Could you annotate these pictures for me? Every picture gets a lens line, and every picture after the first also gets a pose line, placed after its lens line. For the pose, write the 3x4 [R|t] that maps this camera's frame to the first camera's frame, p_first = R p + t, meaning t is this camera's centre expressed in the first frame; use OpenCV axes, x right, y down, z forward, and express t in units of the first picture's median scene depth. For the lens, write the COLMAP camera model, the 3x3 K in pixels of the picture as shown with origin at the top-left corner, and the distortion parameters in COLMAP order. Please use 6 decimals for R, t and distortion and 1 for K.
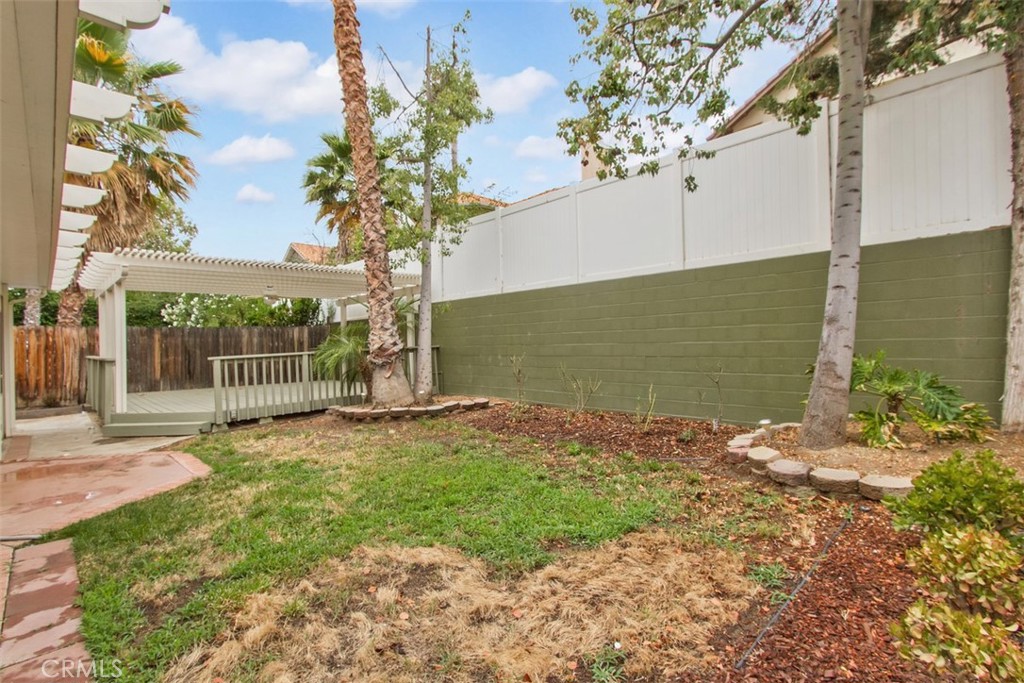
lens RADIAL K [[487.9, 0, 520.6], [0, 487.9, 339.0], [0, 0, 1]] dist [0.012027, -0.000377]
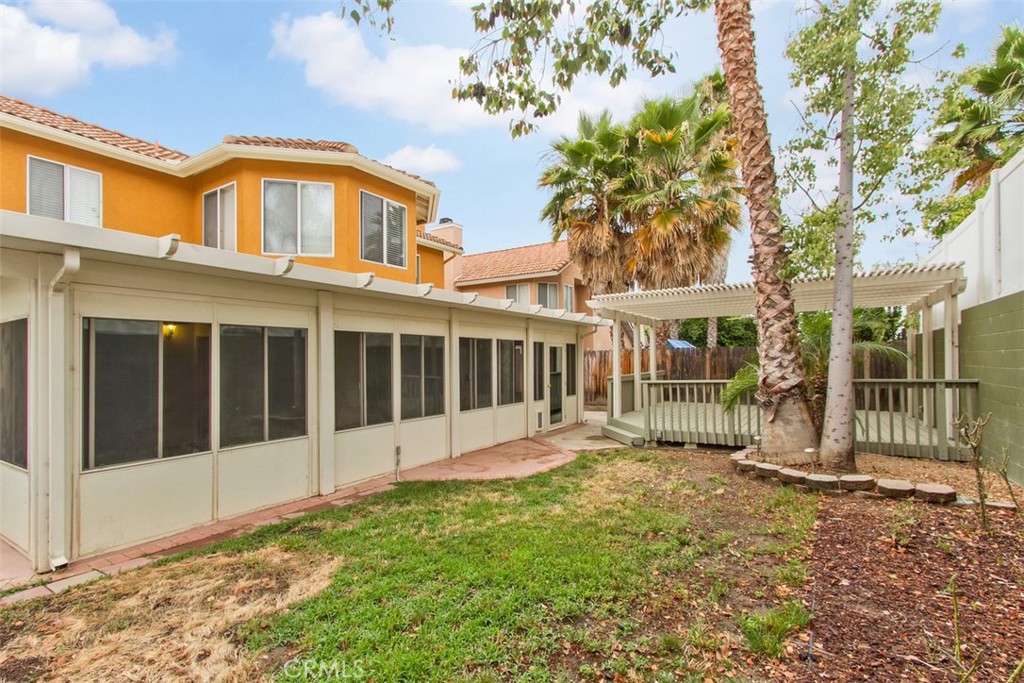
lens RADIAL K [[487.9, 0, 518.5], [0, 487.9, 349.2], [0, 0, 1]] dist [0.012027, -0.000377]
pose [[0.243292, 0.006659, -0.969930, 0.370543], [0.001932, 0.999971, 0.007350, -0.040456], [0.969951, -0.003662, 0.243272, 0.430024]]
